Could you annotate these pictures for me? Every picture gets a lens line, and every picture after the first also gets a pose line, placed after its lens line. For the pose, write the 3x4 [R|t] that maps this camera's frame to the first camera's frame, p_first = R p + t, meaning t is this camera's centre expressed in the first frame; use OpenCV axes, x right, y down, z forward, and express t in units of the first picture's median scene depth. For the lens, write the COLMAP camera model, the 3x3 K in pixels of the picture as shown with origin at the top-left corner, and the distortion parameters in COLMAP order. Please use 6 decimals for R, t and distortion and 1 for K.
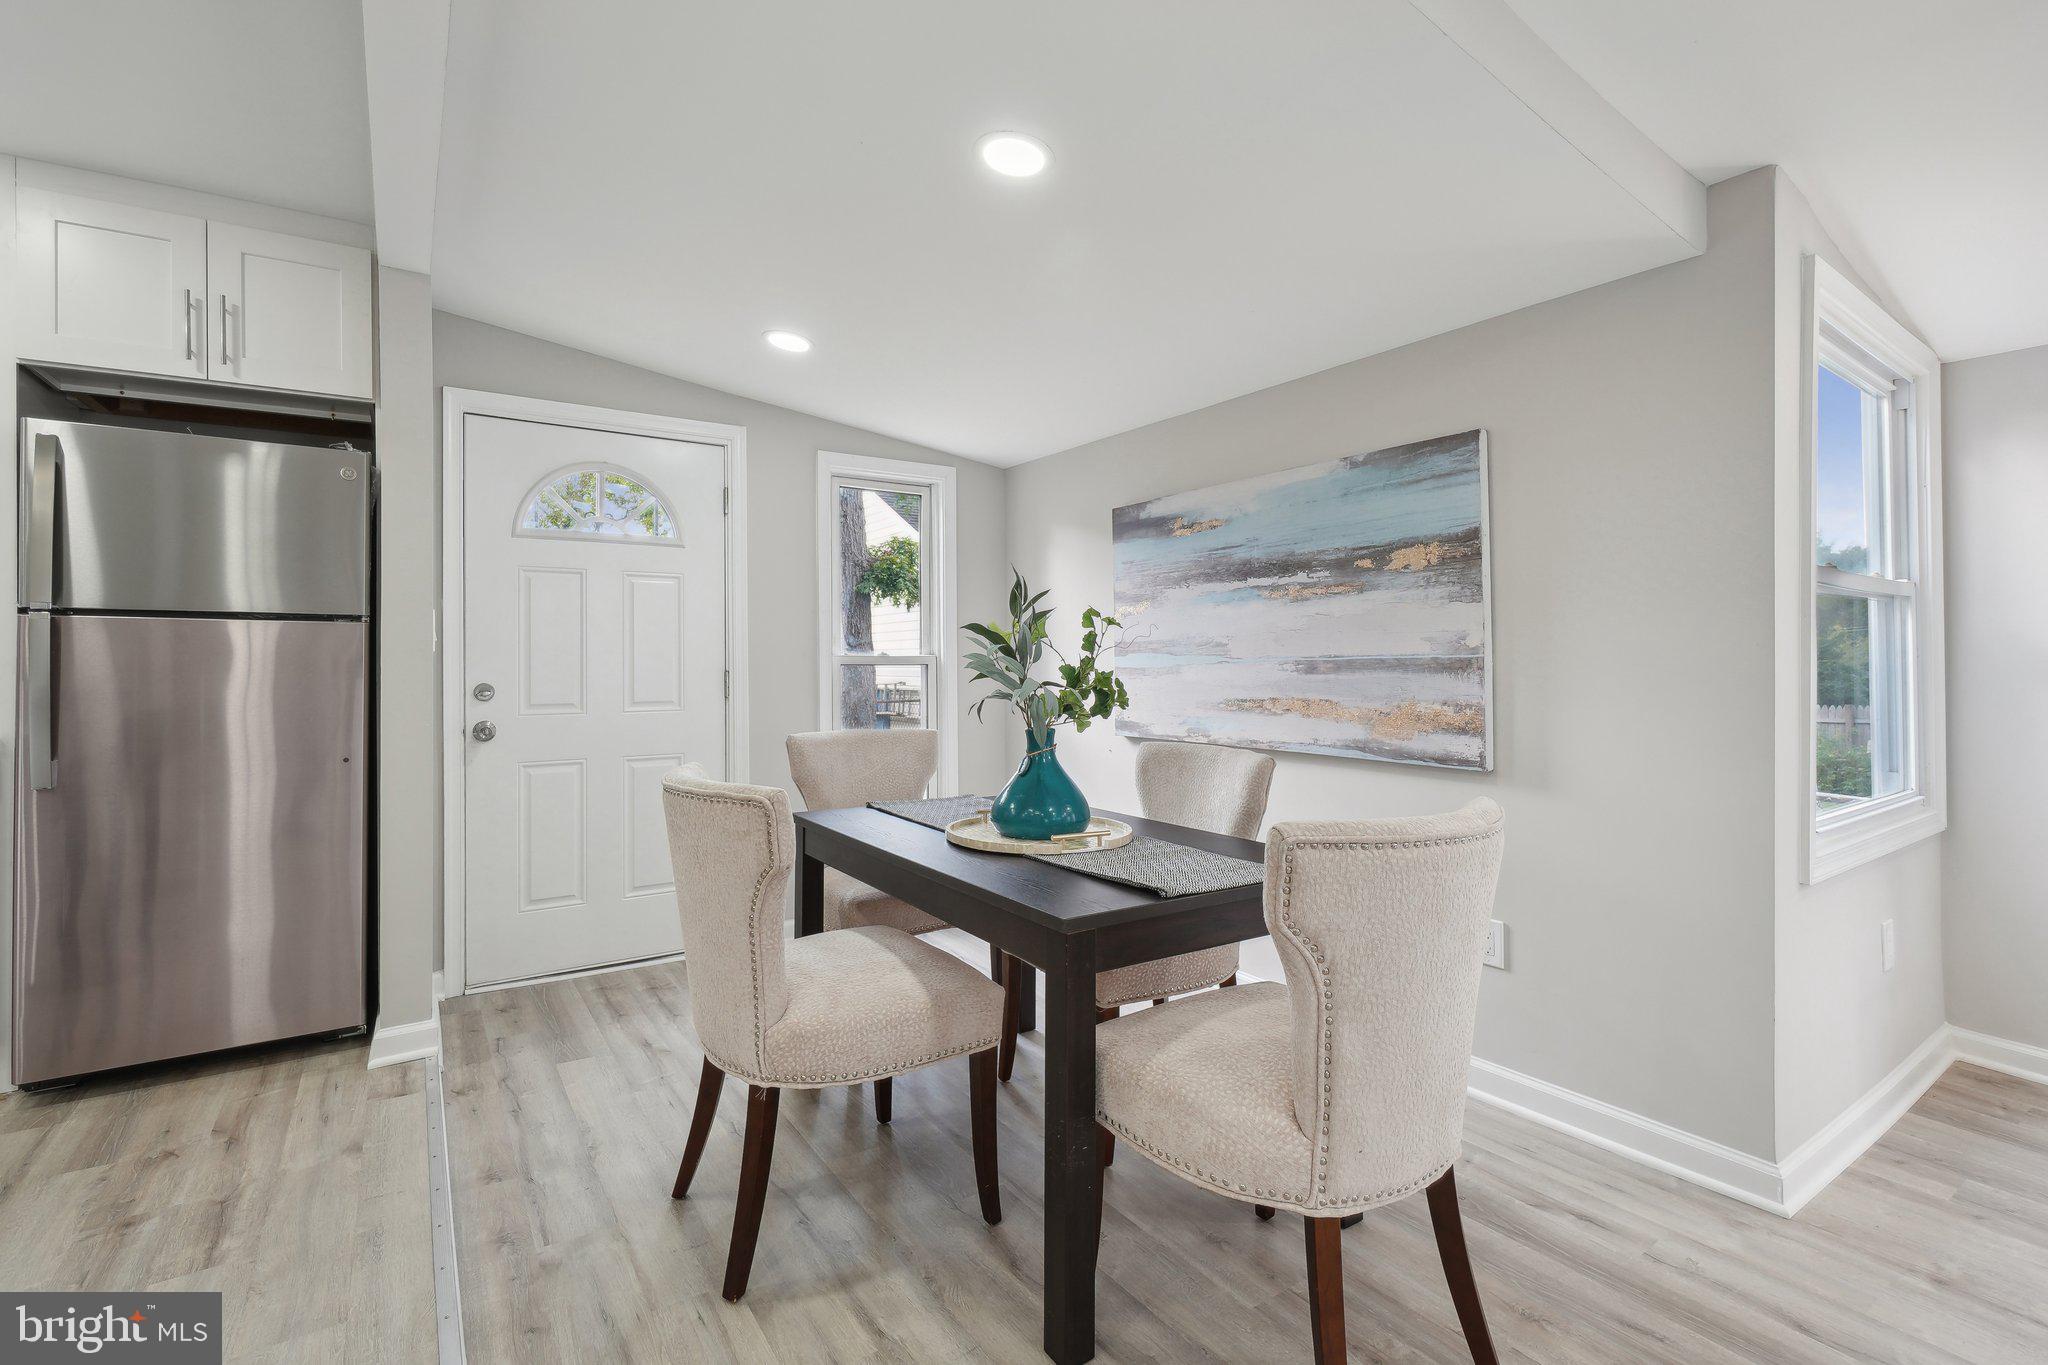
lens RADIAL K [[920.9, 0, 1014.2], [0, 920.9, 652.2], [0, 0, 1]] dist [0.000009, -0.003045]
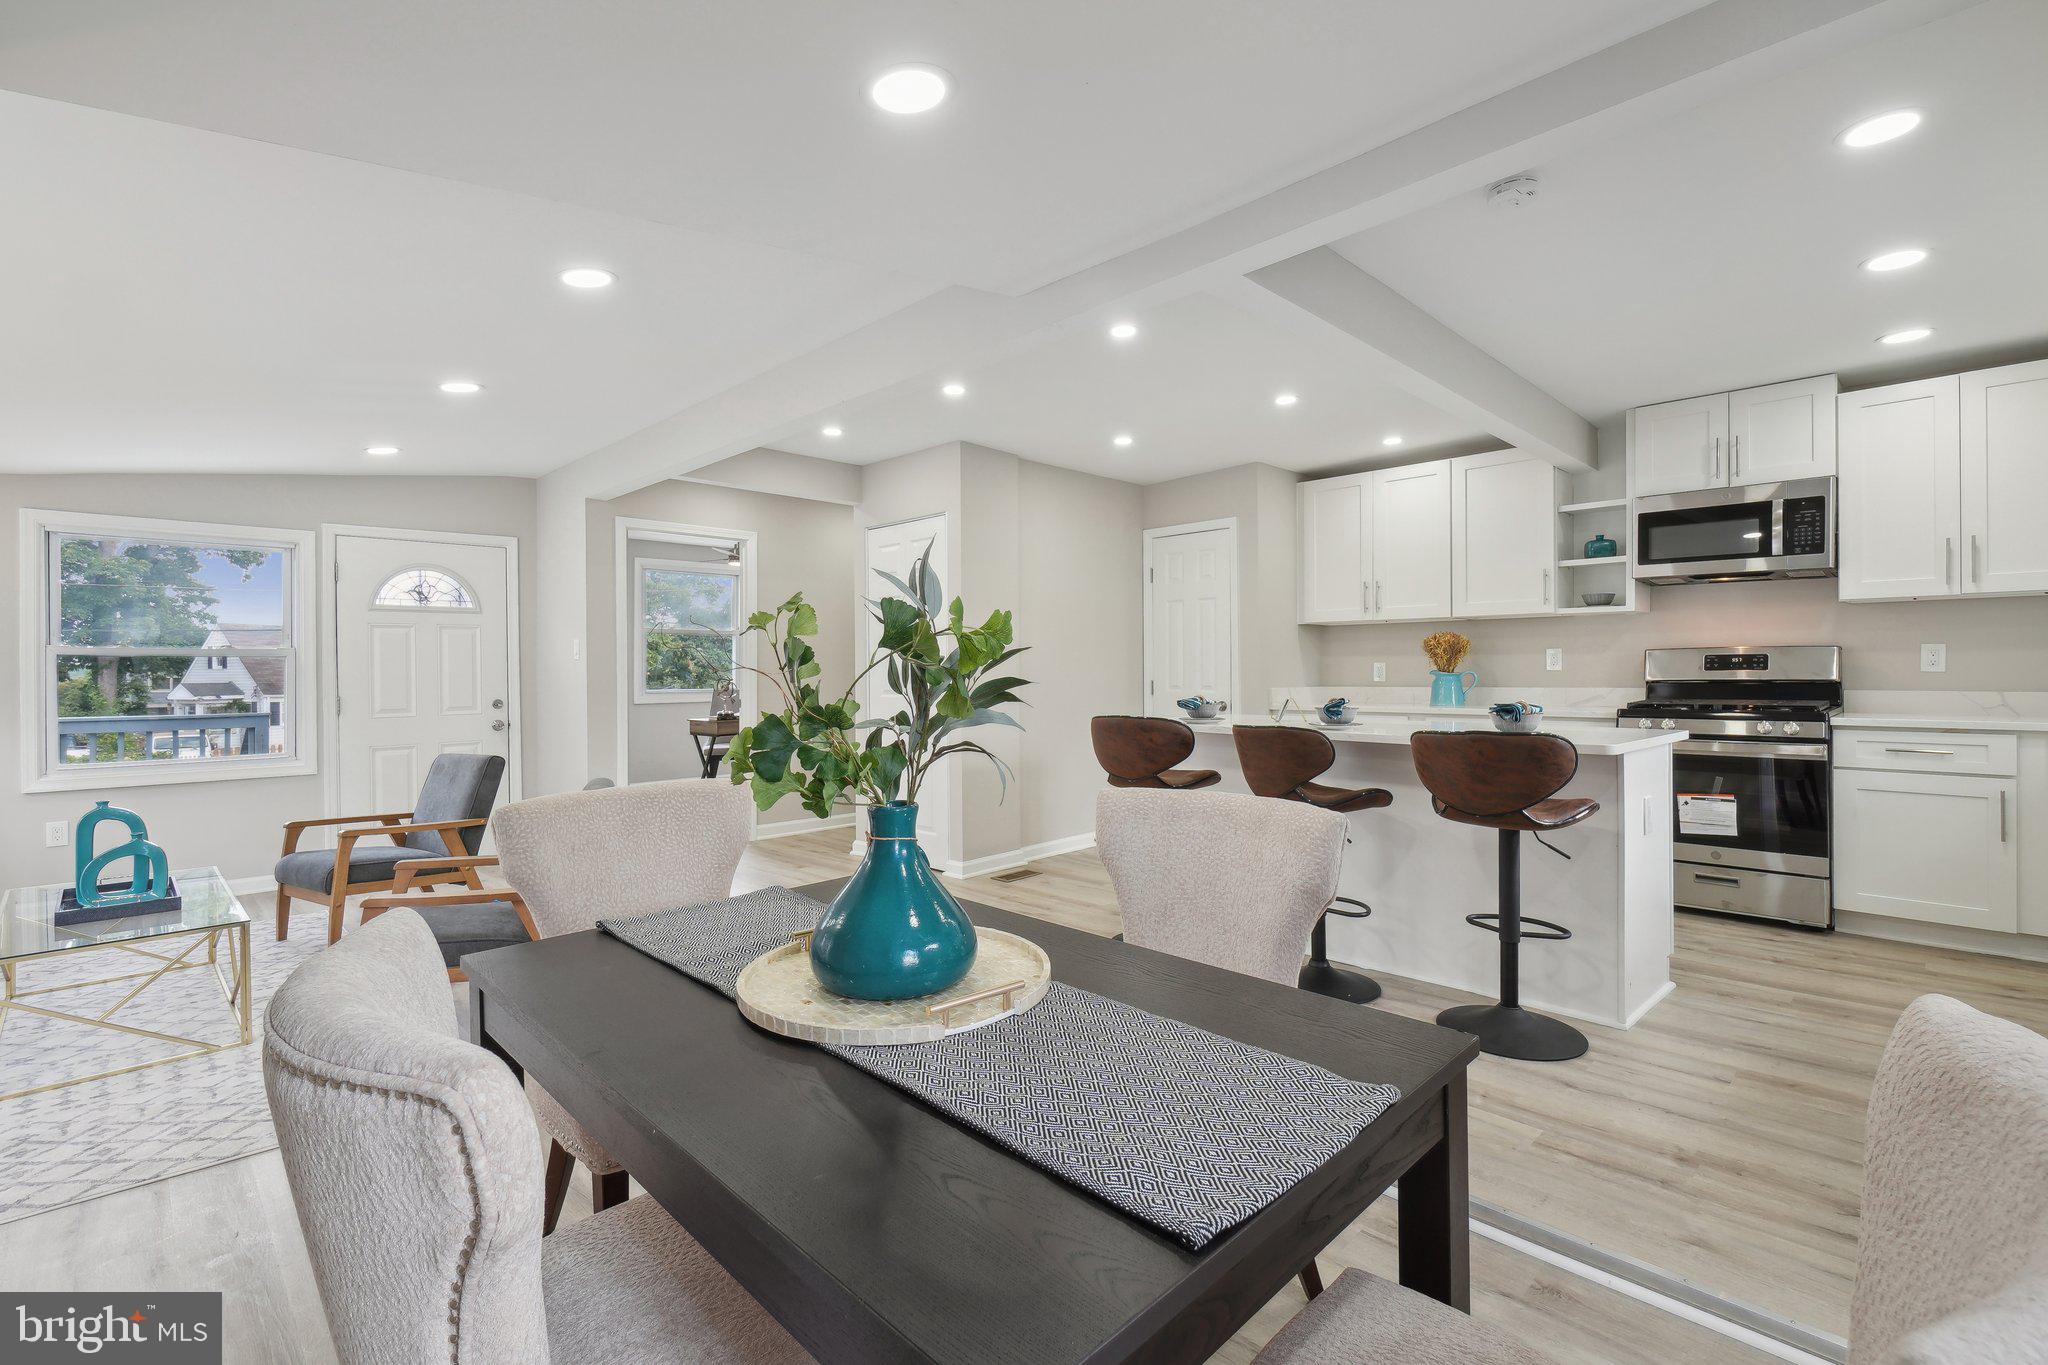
lens RADIAL K [[920.9, 0, 1011.7], [0, 920.9, 687.4], [0, 0, 1]] dist [0.000009, -0.003045]
pose [[-0.982641, 0.015042, -0.184908, 0.055616], [0.013748, 0.999871, 0.008278, 0.001458], [0.185009, 0.005592, -0.982721, 1.393955]]
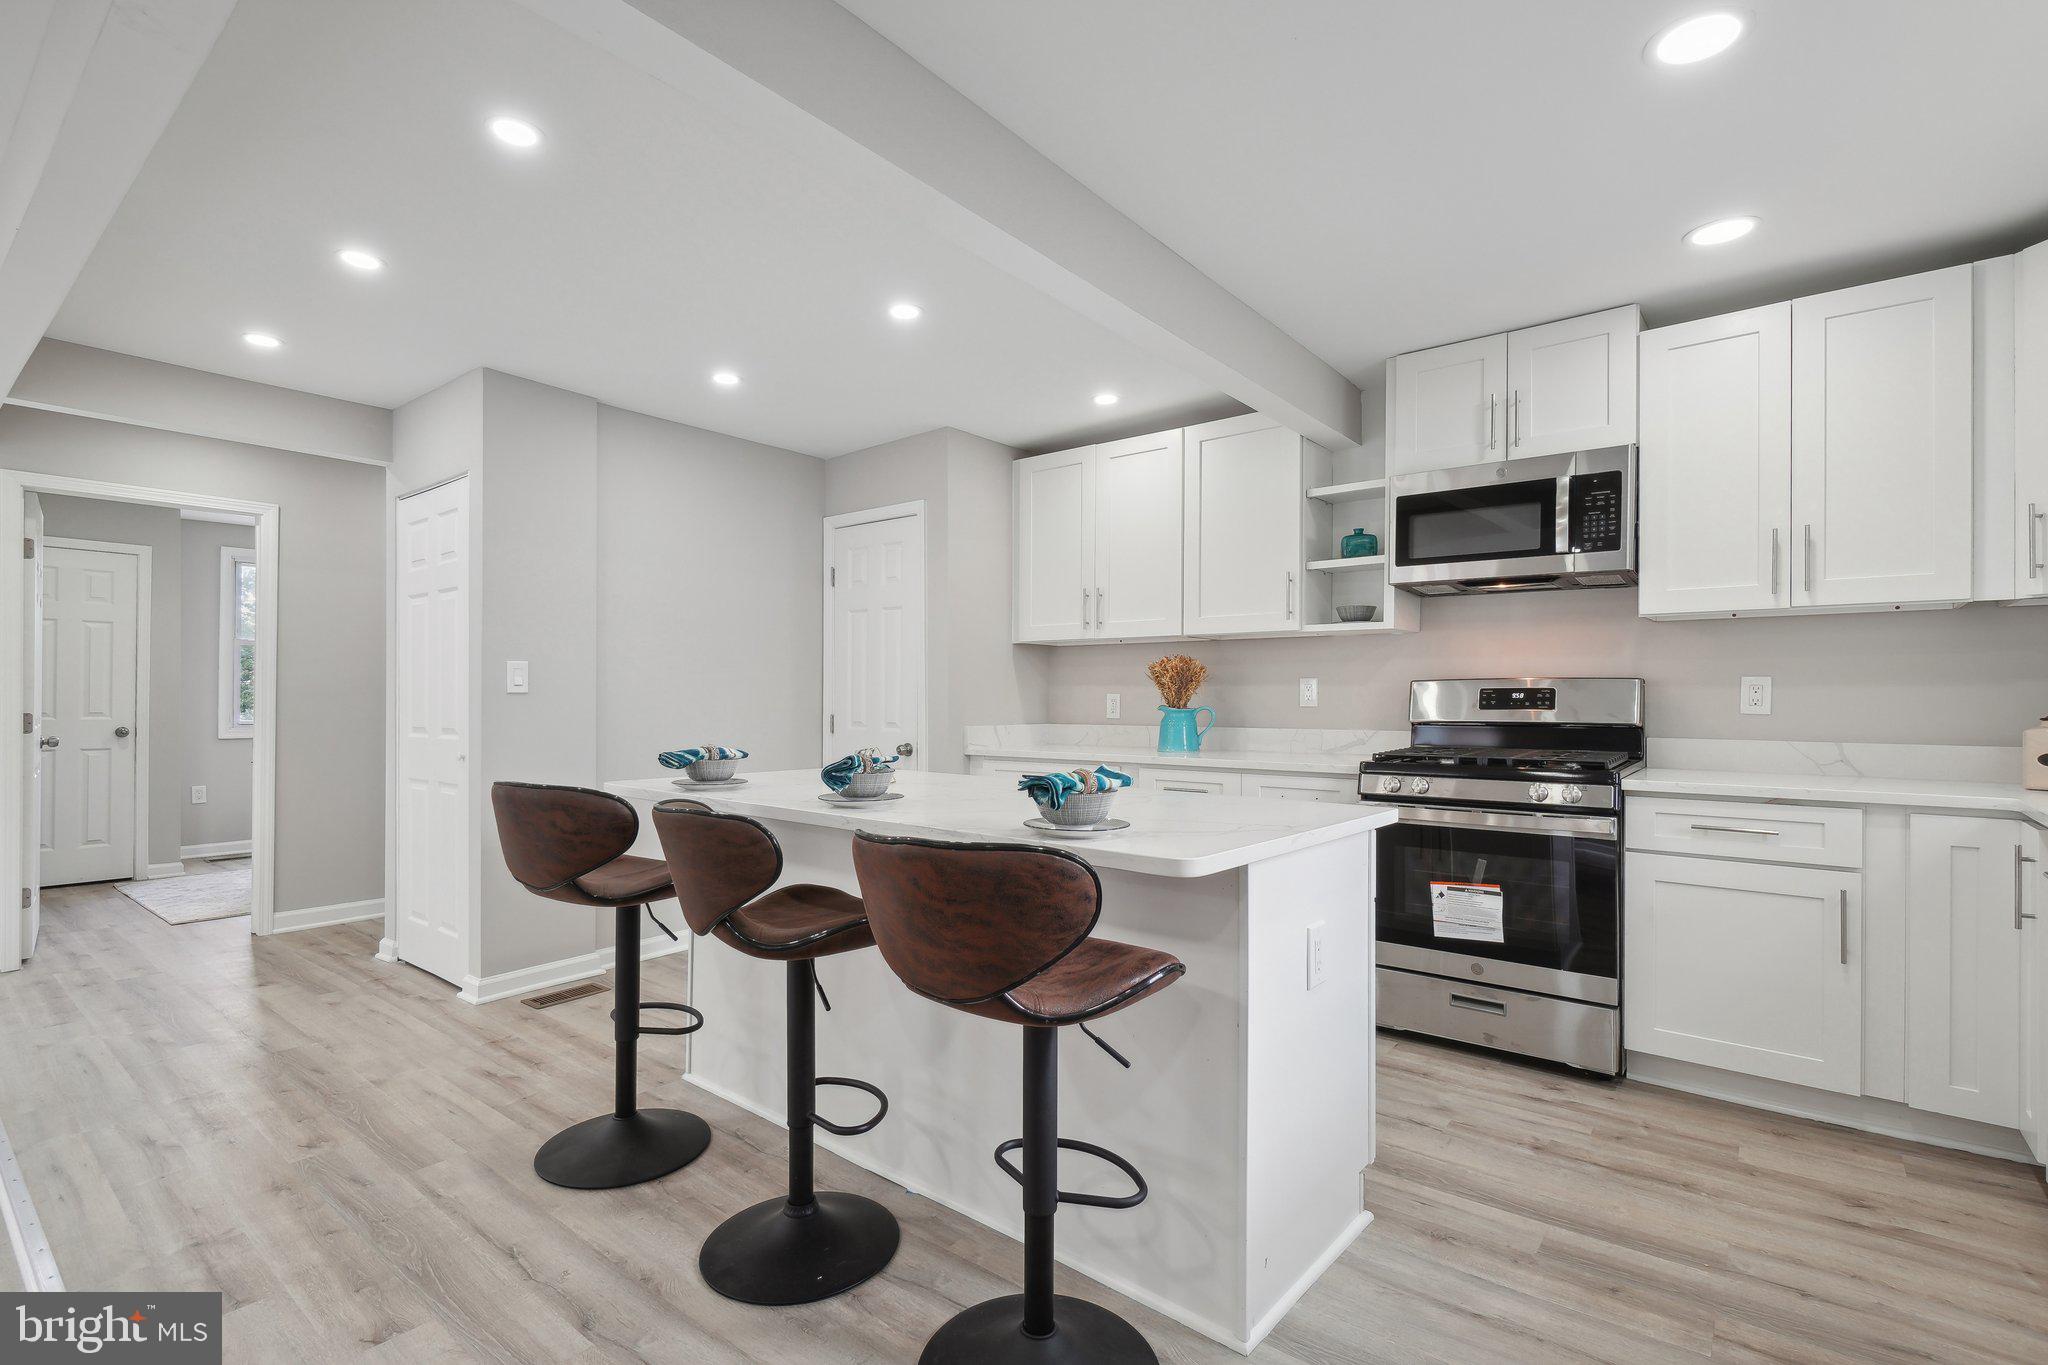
lens RADIAL K [[920.9, 0, 1027.8], [0, 920.9, 715.9], [0, 0, 1]] dist [0.000009, -0.003045]
pose [[-0.955977, 0.009625, -0.293285, -0.556702], [0.006451, 0.999910, 0.011786, -0.008106], [0.293372, 0.009375, -0.955952, 0.988593]]
